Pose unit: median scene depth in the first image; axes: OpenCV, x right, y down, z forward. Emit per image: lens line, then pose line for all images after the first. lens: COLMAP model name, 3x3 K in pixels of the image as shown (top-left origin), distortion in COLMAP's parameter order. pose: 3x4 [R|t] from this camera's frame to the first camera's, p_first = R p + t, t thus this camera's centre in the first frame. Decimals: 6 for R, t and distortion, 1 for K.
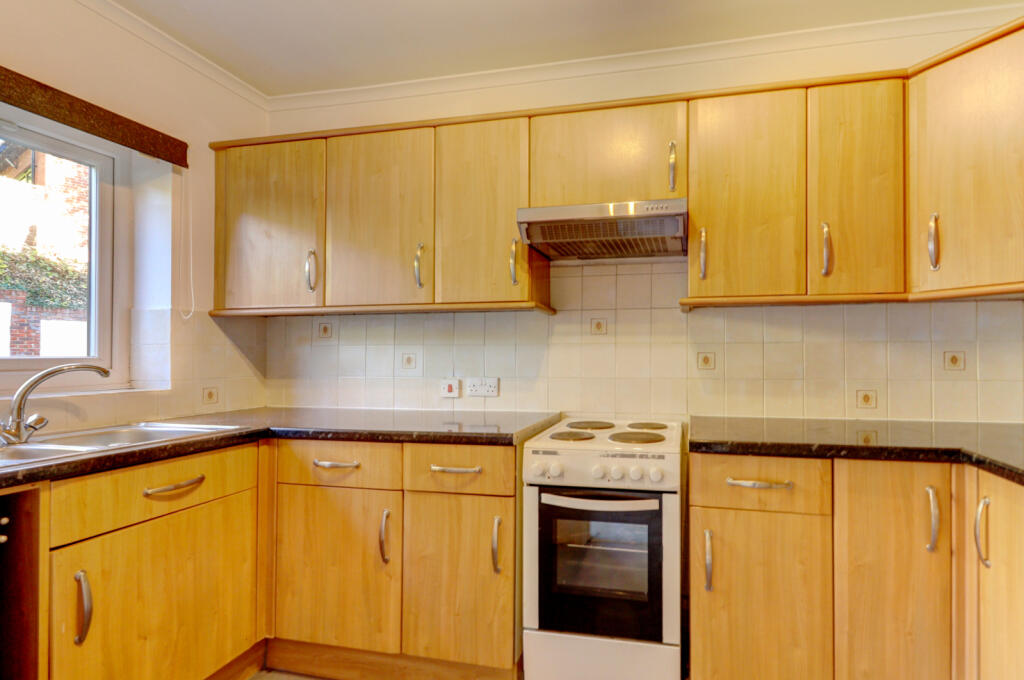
lens RADIAL K [[494.7, 0, 585.1], [0, 494.7, 342.2], [0, 0, 1]] dist [0.029714, -0.021143]
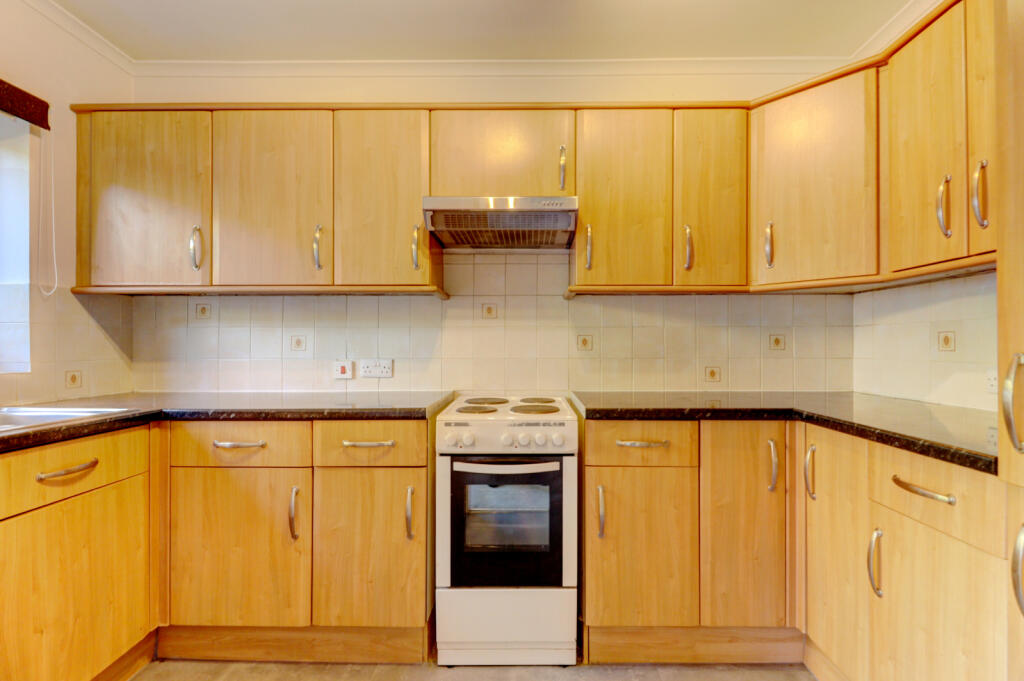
lens RADIAL K [[484.7, 0, 512.0], [0, 484.7, 340.5], [0, 0, 1]] dist [0.029863, -0.021759]
pose [[0.979466, 0.002564, 0.201591, -0.166081], [-0.004651, 0.999940, 0.009881, 0.026690], [-0.201553, -0.010616, 0.979420, -0.057192]]
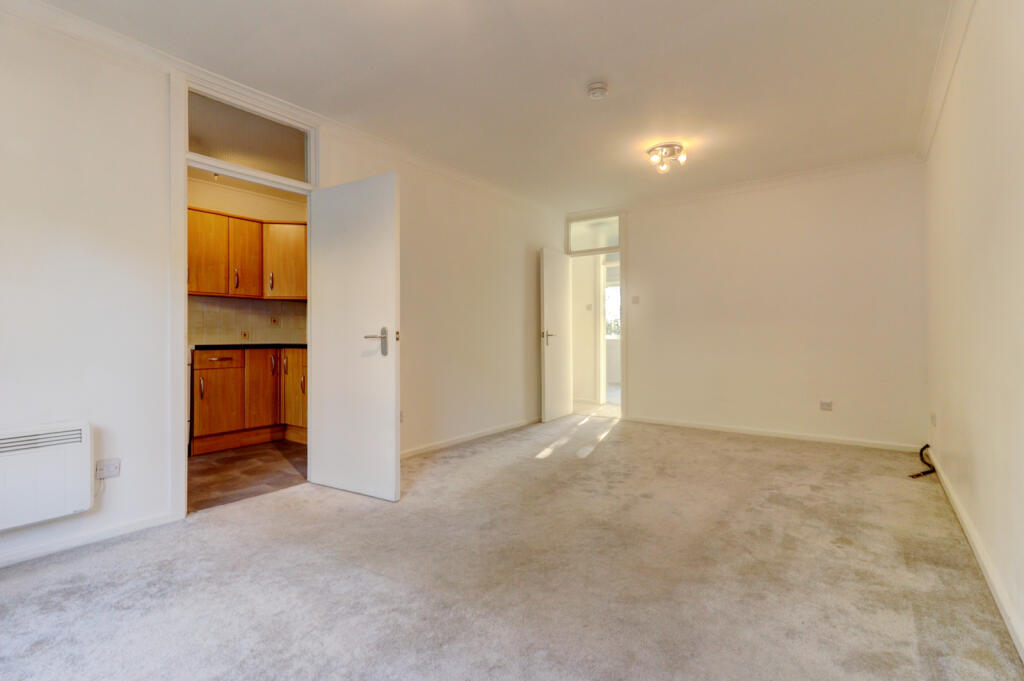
lens RADIAL K [[470.1, 0, 512.0], [0, 470.1, 340.5], [0, 0, 1]] dist [0.028528, -0.000077]
pose [[0.395947, -0.006667, 0.918249, -1.364052], [-0.014877, 0.999796, 0.013674, 0.101782], [-0.918153, -0.019075, 0.395767, -1.486646]]
